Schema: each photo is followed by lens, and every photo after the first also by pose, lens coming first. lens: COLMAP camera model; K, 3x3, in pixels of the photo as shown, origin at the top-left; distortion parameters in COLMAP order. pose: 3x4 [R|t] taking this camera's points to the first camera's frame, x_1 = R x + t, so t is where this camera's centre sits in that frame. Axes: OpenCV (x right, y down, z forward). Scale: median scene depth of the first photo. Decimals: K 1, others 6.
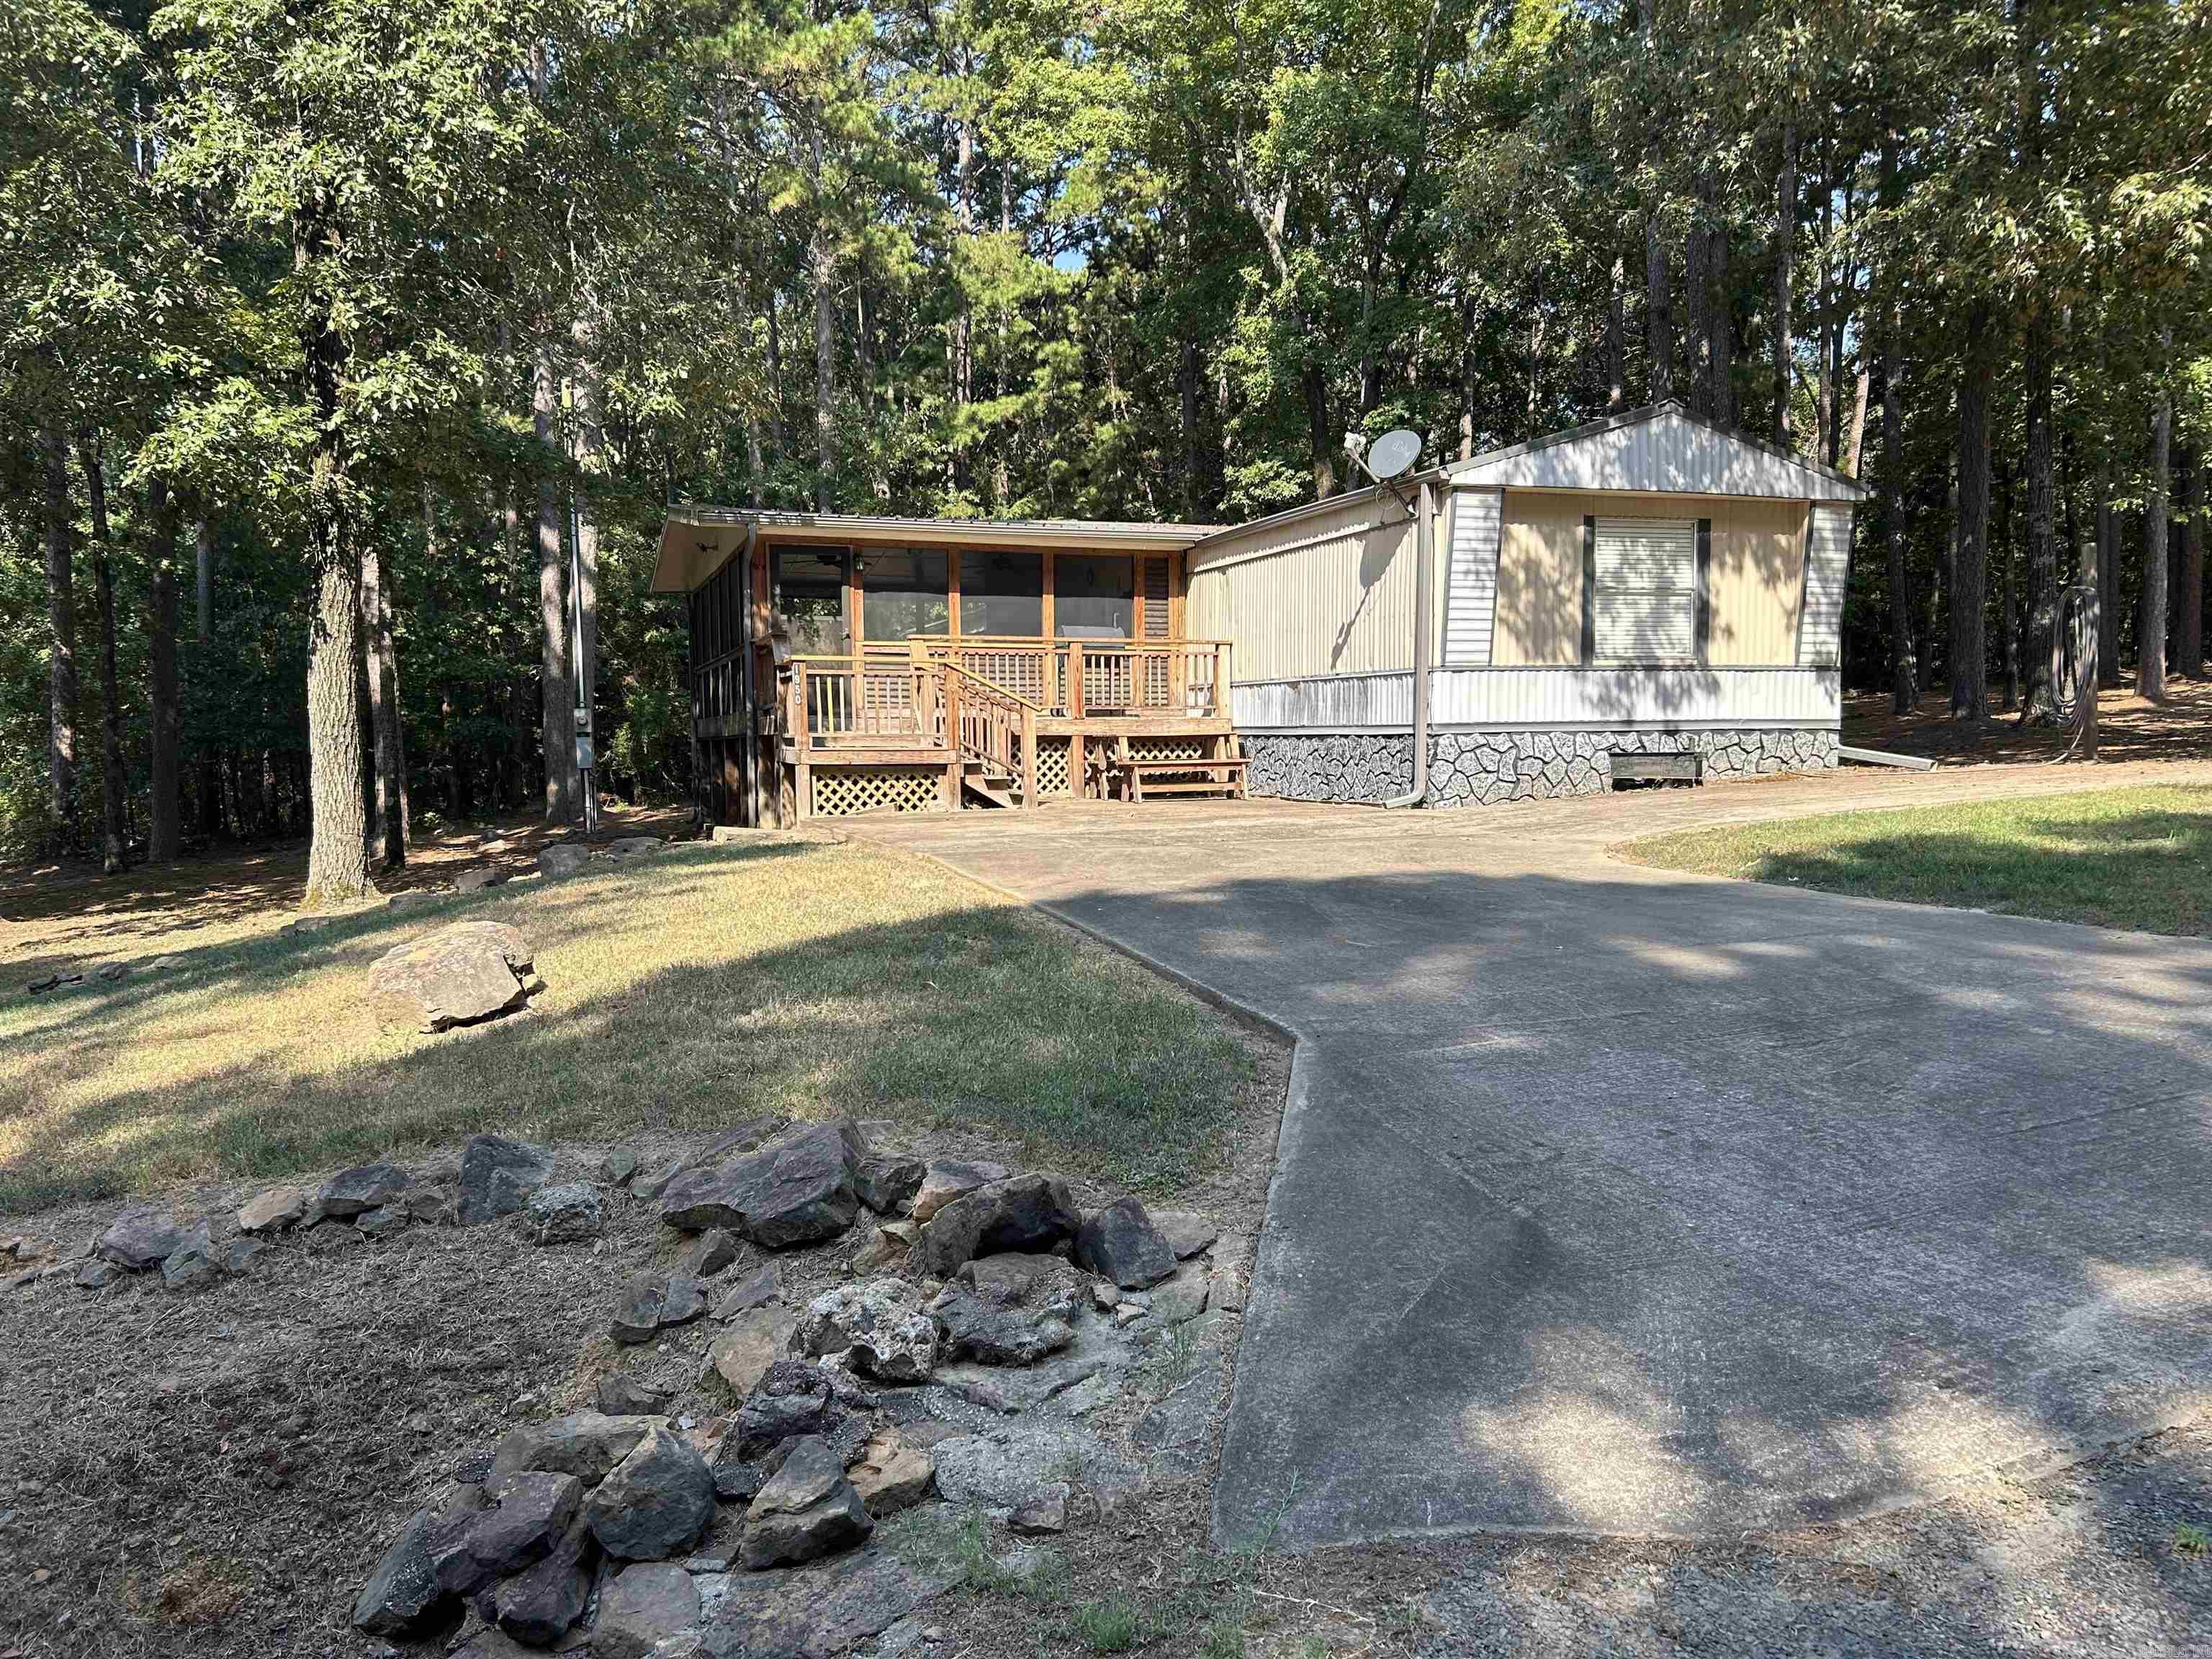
lens RADIAL K [[1677.4, 0, 1103.7], [0, 1677.4, 835.1], [0, 0, 1]] dist [0.044843, -0.018523]
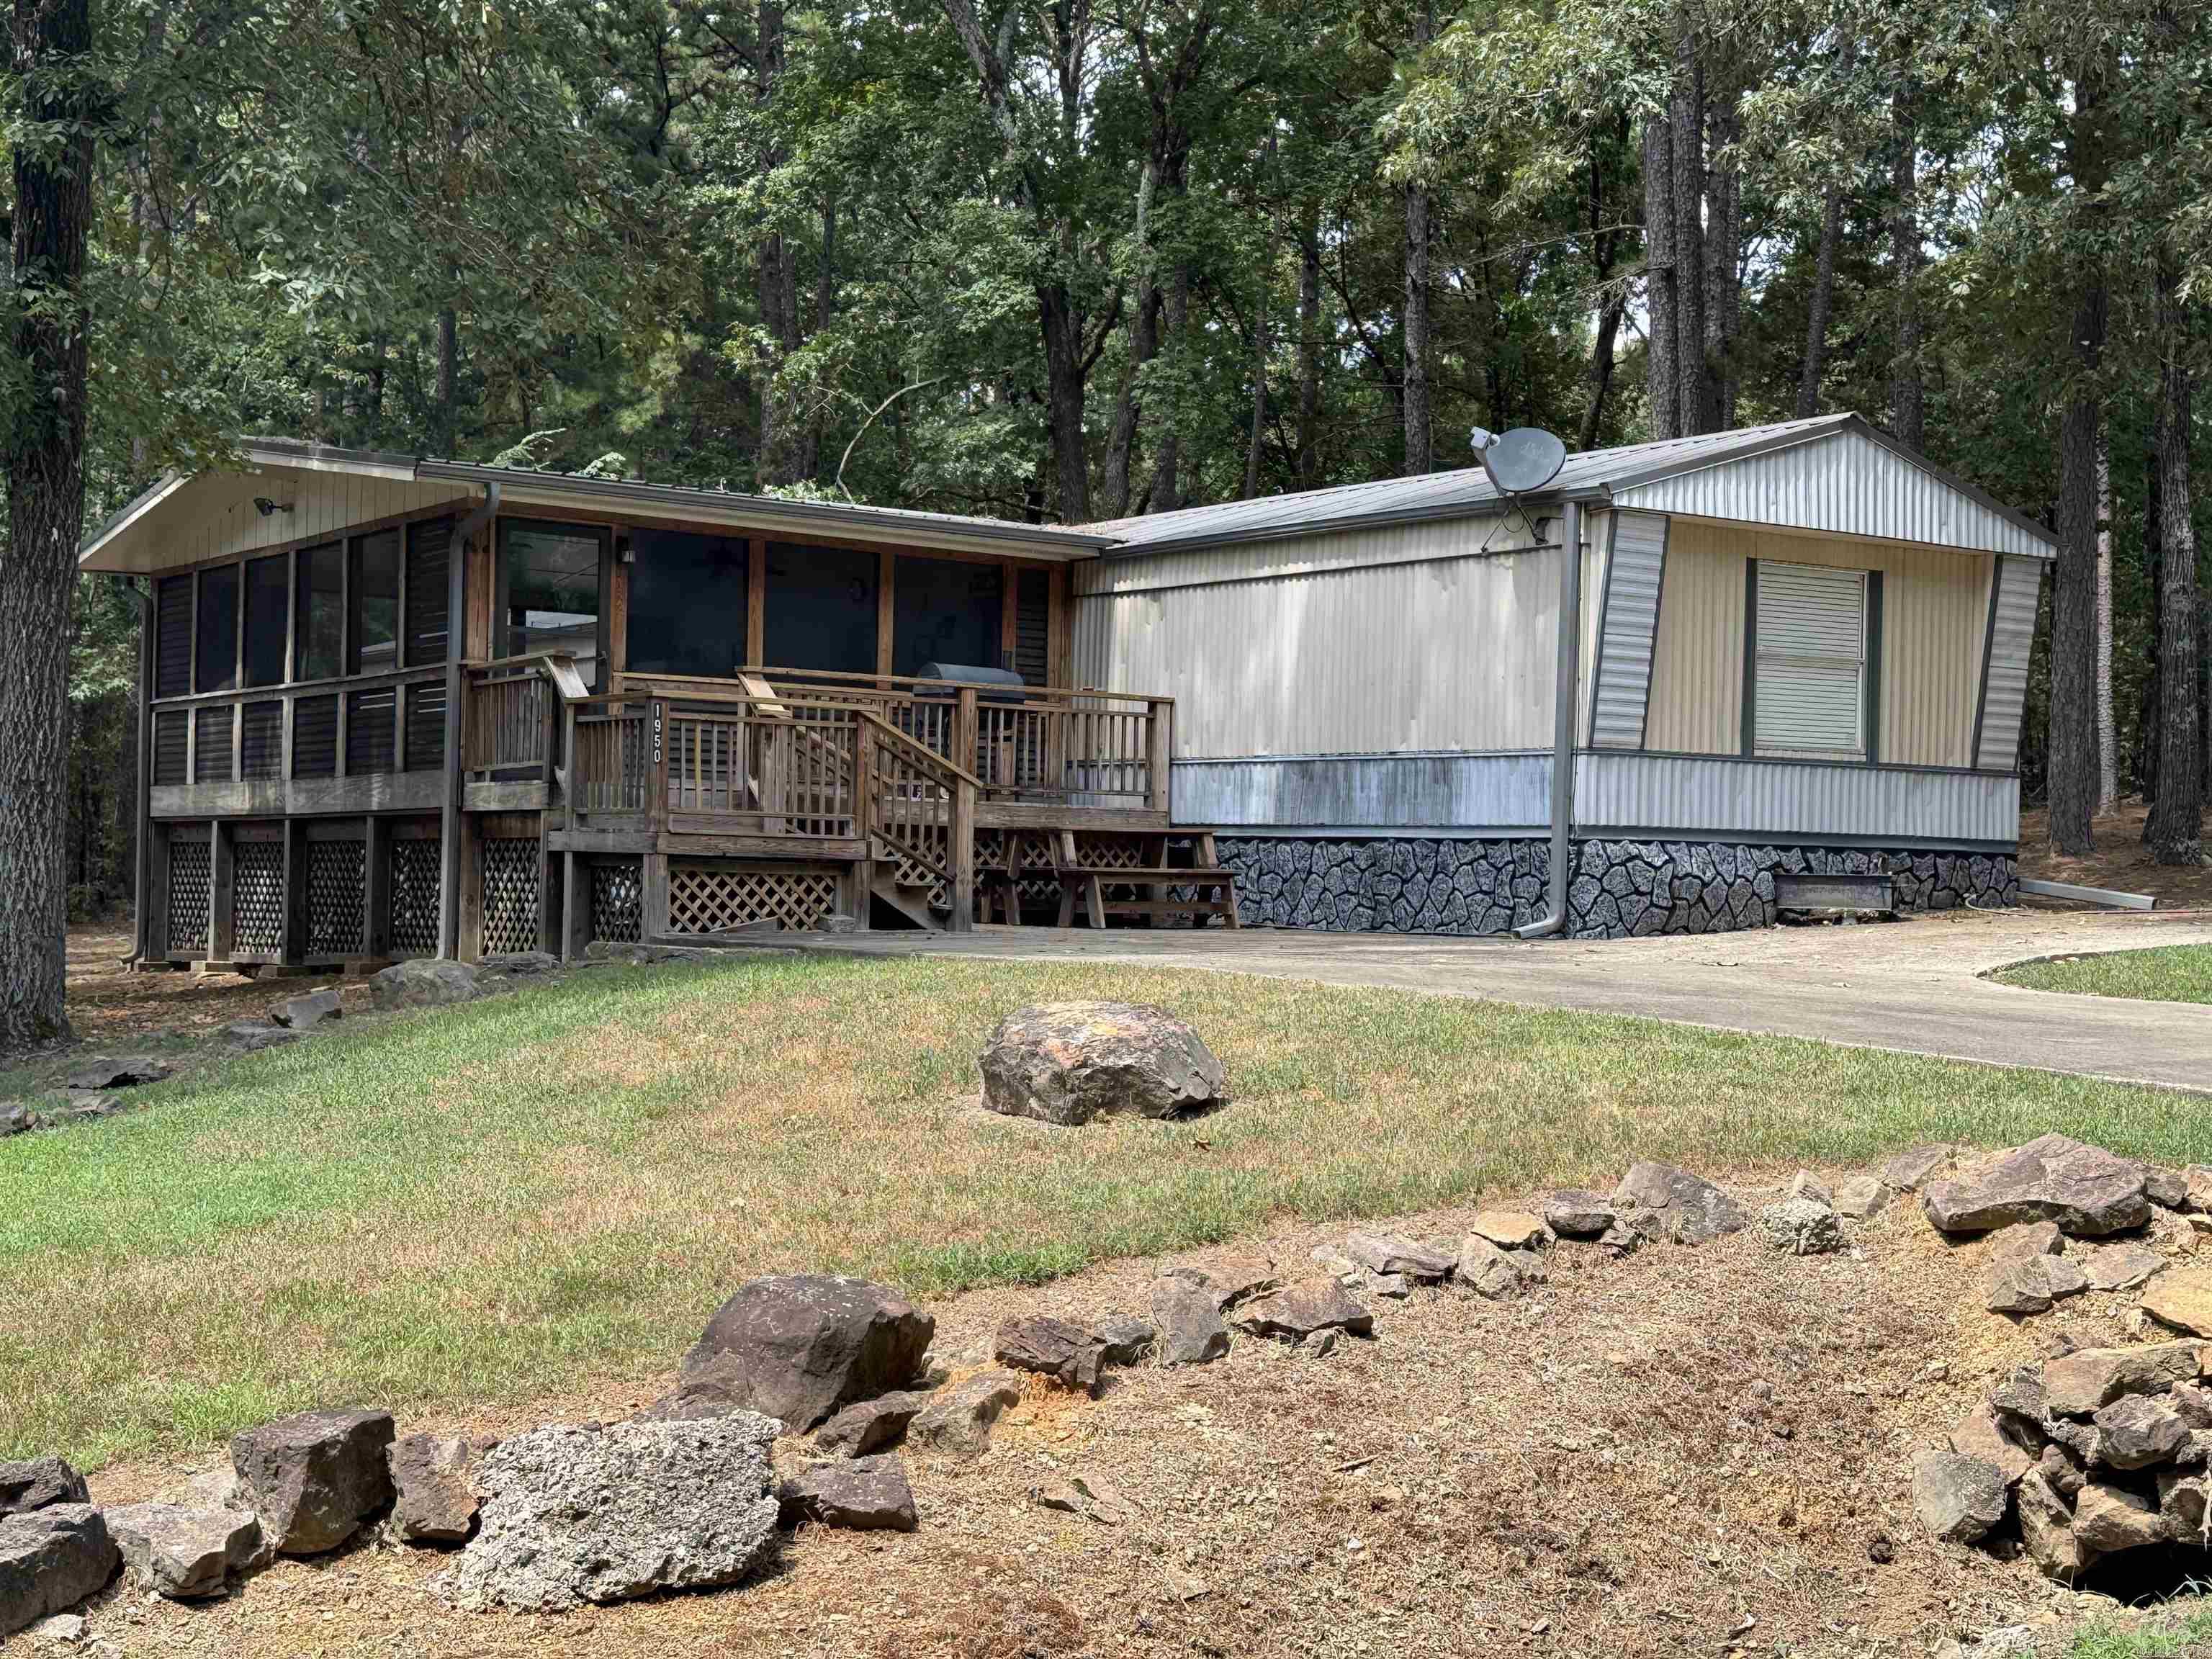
lens RADIAL K [[2961.6, 0, 1160.9], [0, 2961.6, 811.7], [0, 0, 1]] dist [0.072636, 0.000000]
pose [[0.956265, 0.037962, 0.290026, -0.324653], [-0.014941, 0.996587, -0.081180, 0.032731], [-0.292118, 0.073297, 0.953569, -0.166632]]
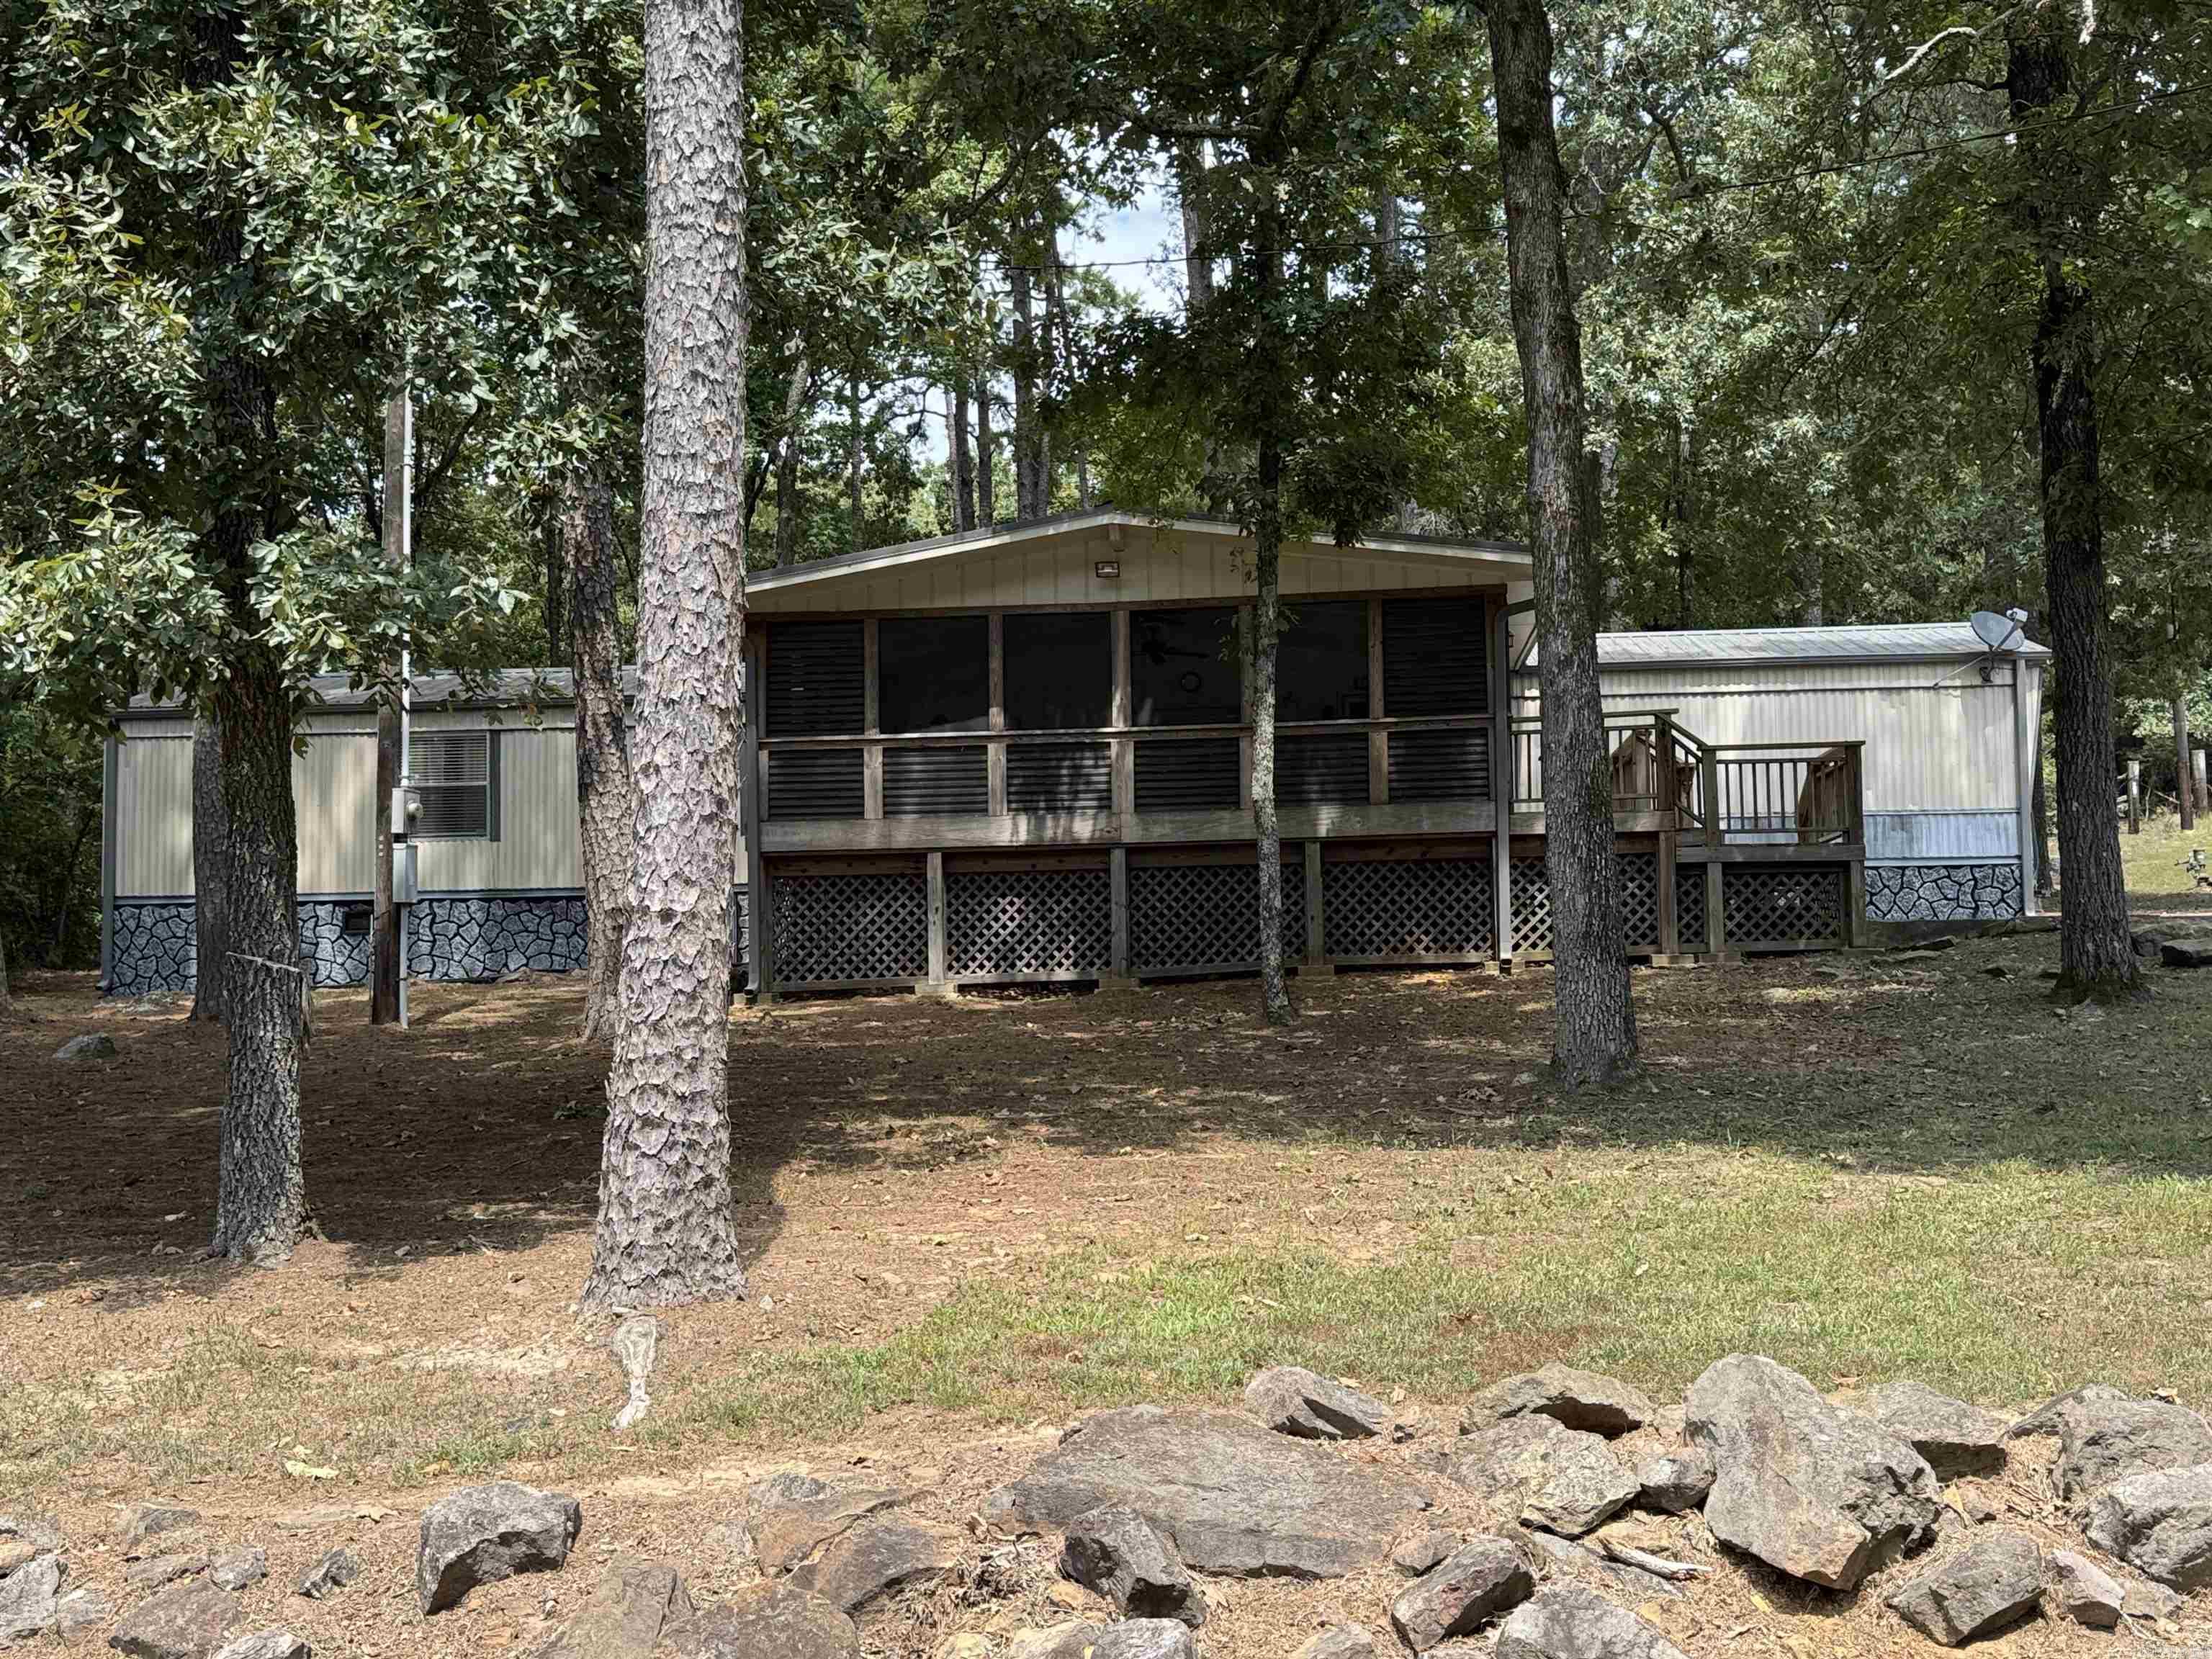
lens RADIAL K [[2293.9, 0, 1116.9], [0, 2293.9, 834.7], [0, 0, 1]] dist [0.087314, 0.000000]
pose [[0.414261, 0.073985, 0.907146, -1.460843], [0.063662, 0.991894, -0.109969, 0.055624], [-0.907929, 0.103307, 0.406193, 0.846137]]
